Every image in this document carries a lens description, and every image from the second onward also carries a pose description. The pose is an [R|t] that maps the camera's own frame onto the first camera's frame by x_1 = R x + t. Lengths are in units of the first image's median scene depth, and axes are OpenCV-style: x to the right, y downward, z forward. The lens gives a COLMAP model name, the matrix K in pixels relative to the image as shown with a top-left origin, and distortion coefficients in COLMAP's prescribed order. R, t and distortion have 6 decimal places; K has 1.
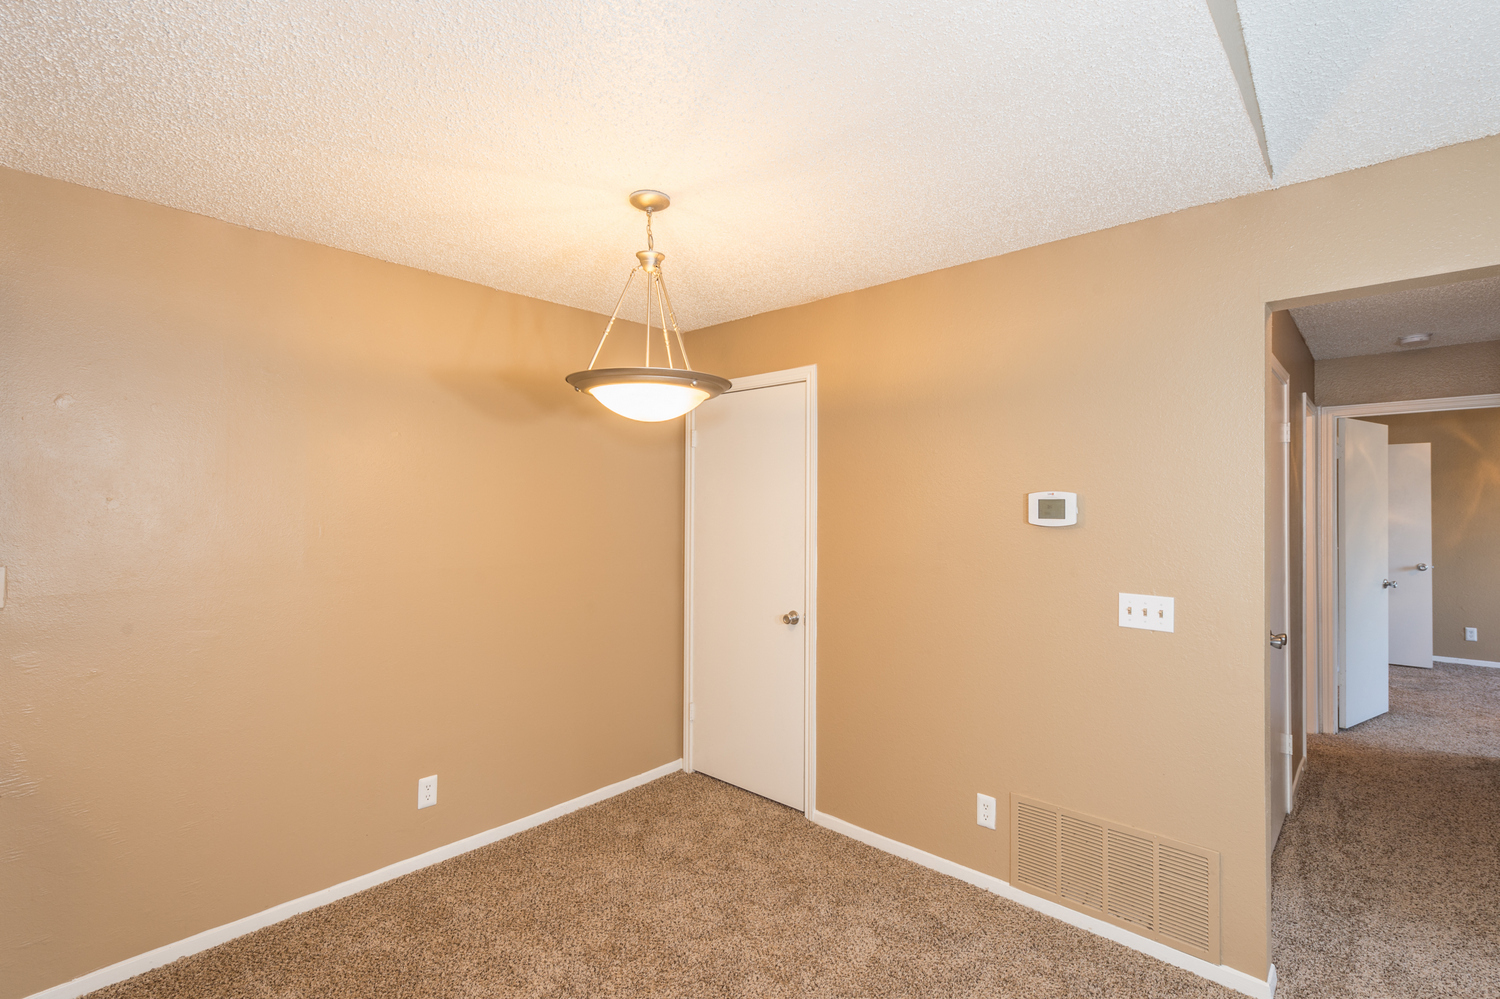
lens RADIAL K [[702.4, 0, 748.5], [0, 702.4, 500.8], [0, 0, 1]] dist [-0.000084, 0.000021]
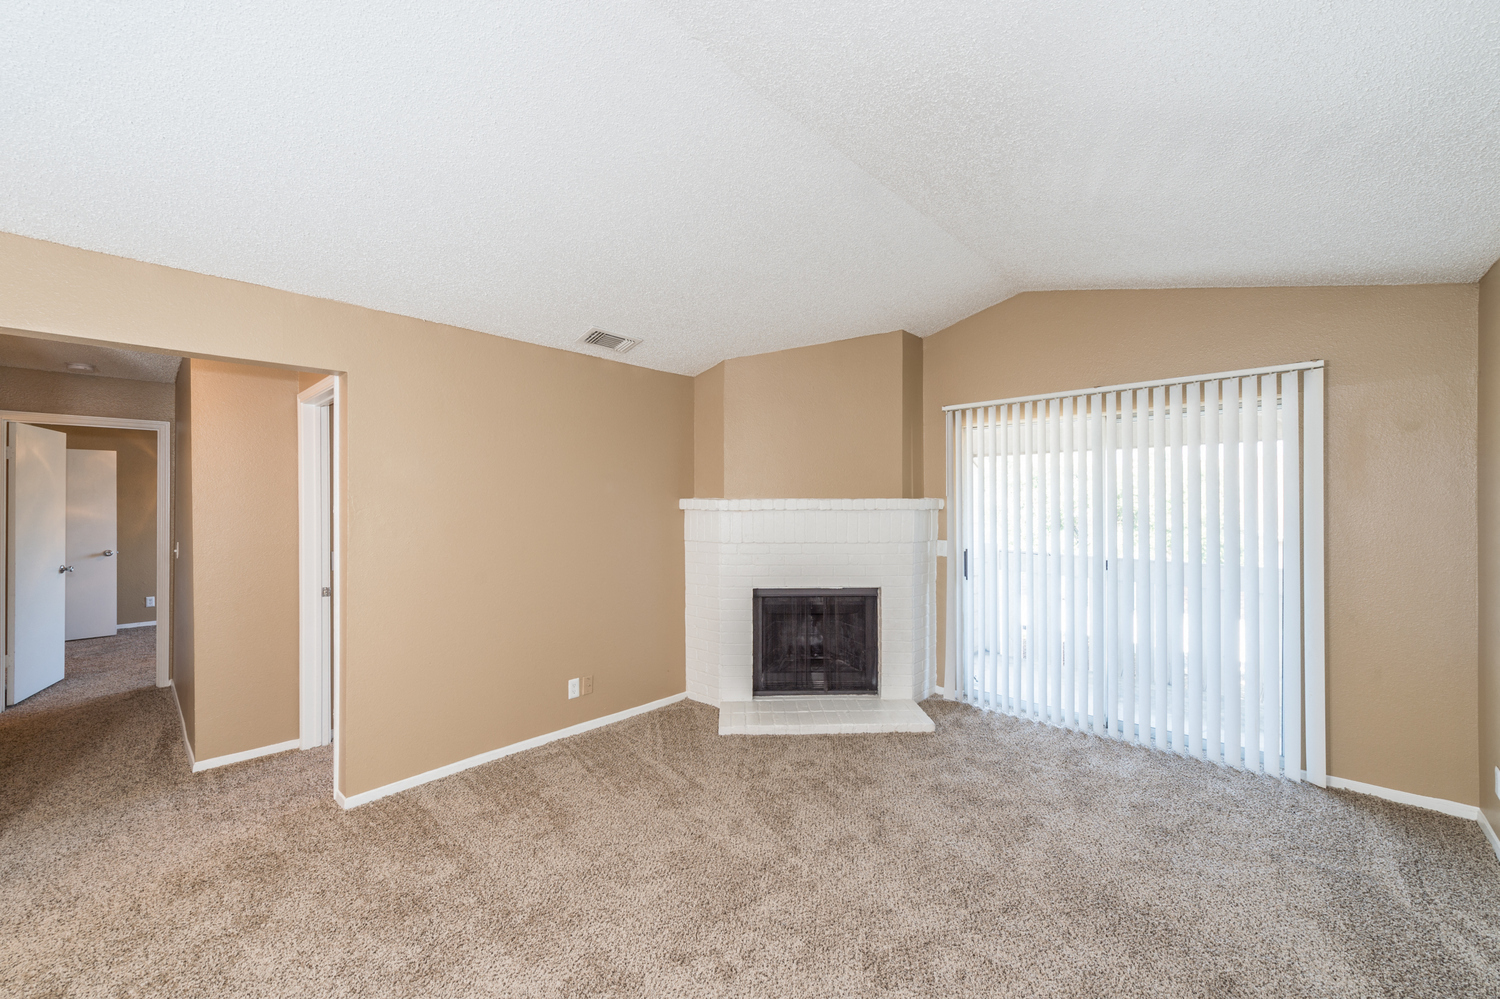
lens RADIAL K [[584.4, 0, 748.3], [0, 584.4, 499.6], [0, 0, 1]] dist [-0.000400, -0.000144]
pose [[0.004091, 0.004926, 0.999979, -0.055041], [-0.005905, 0.999971, -0.004902, 0.001074], [-0.999974, -0.005885, 0.004120, -0.137240]]
